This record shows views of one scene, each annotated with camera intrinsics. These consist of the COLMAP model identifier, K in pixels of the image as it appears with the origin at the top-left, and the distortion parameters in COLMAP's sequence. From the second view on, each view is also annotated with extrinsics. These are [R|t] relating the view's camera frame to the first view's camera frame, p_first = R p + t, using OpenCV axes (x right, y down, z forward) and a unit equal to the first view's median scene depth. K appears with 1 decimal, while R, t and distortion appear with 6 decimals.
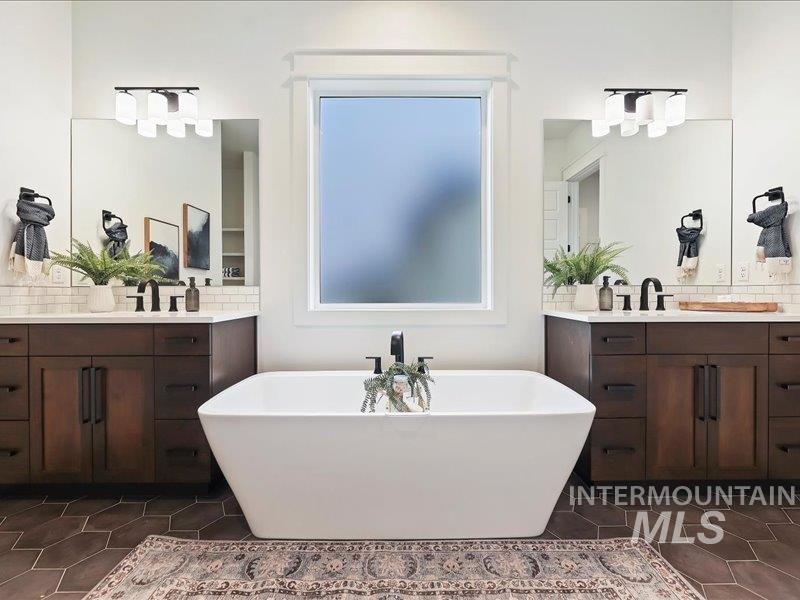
lens RADIAL K [[367.4, 0, 397.8], [0, 367.4, 293.4], [0, 0, 1]] dist [-0.003958, -0.000602]
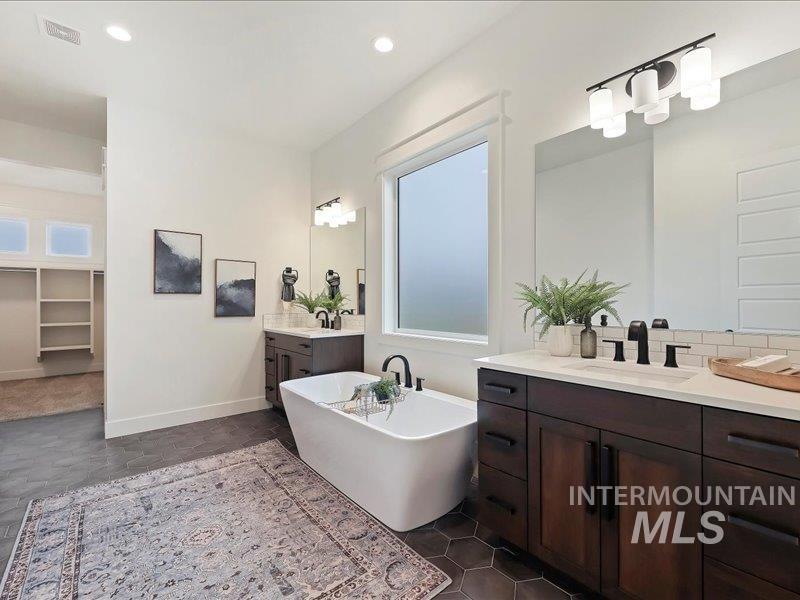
lens RADIAL K [[367.4, 0, 397.8], [0, 367.4, 293.4], [0, 0, 1]] dist [-0.003958, -0.000602]
pose [[0.623048, -0.019297, -0.781946, 0.980989], [0.012014, 0.999814, -0.015101, -0.093421], [0.782092, 0.000014, 0.623163, 0.158482]]
